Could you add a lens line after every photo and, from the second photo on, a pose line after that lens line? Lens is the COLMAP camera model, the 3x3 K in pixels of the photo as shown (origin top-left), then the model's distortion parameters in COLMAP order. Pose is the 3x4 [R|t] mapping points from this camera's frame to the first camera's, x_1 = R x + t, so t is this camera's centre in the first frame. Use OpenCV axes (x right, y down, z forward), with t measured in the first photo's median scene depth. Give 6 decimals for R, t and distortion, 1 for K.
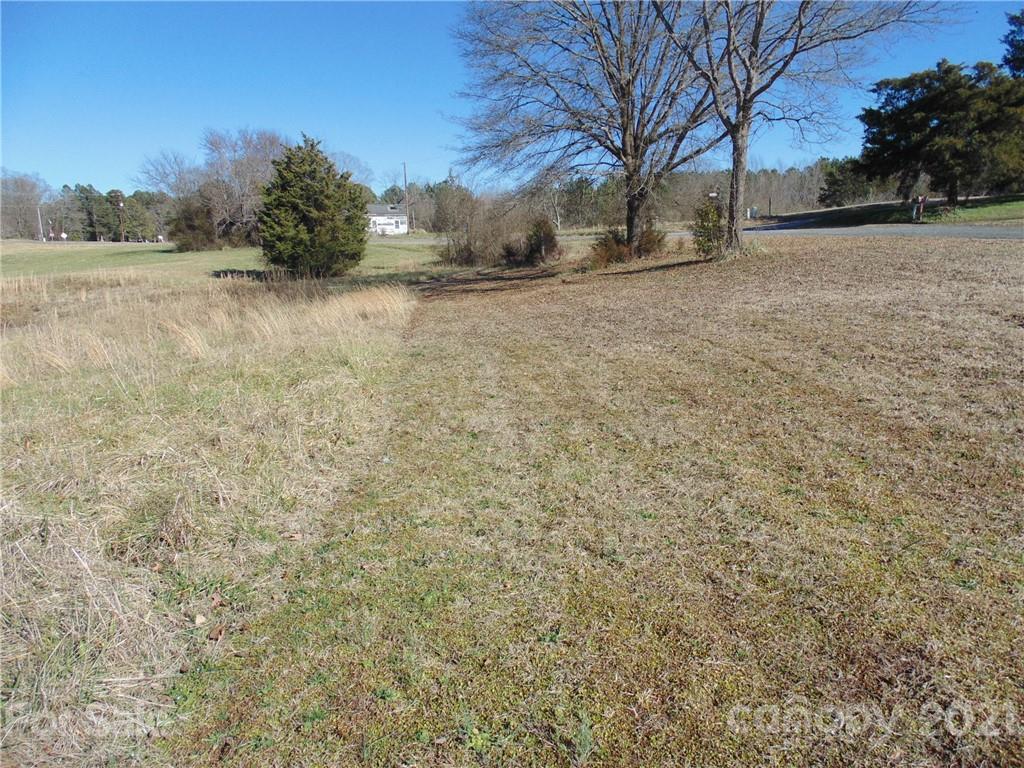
lens RADIAL K [[687.2, 0, 512.0], [0, 687.2, 384.0], [0, 0, 1]] dist [-0.002939, 0.001260]
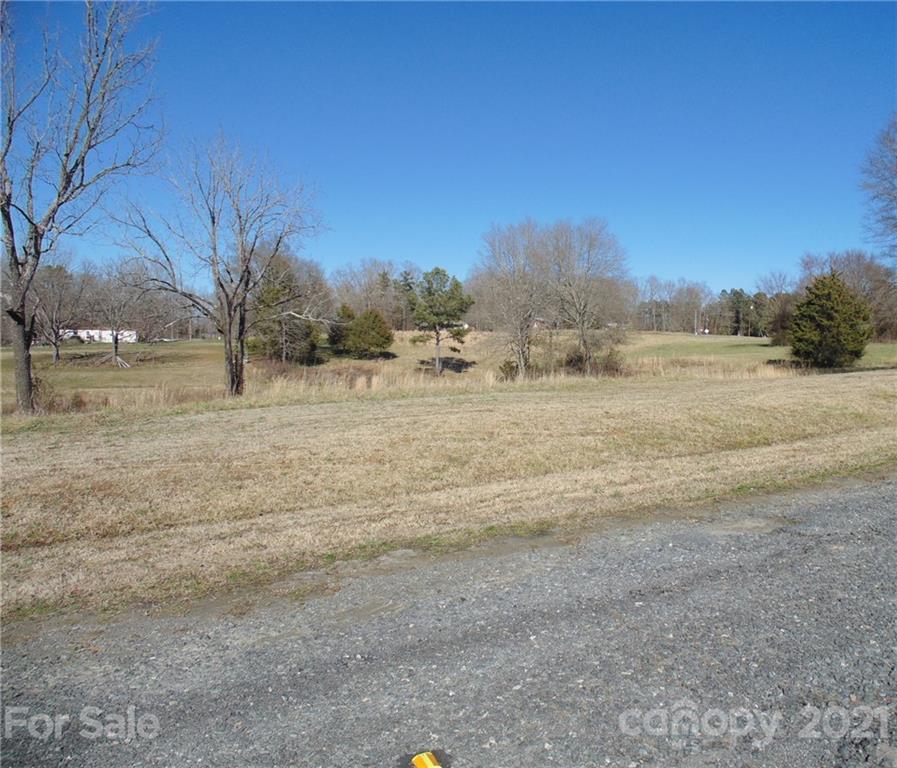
lens RADIAL K [[639.5, 0, 448.5], [0, 639.5, 384.0], [0, 0, 1]] dist [-0.000731, -0.000222]
pose [[0.566879, 0.079689, -0.819937, 0.169990], [-0.184586, 0.982290, -0.032150, 0.030195], [0.802855, 0.169574, 0.571550, -0.171480]]
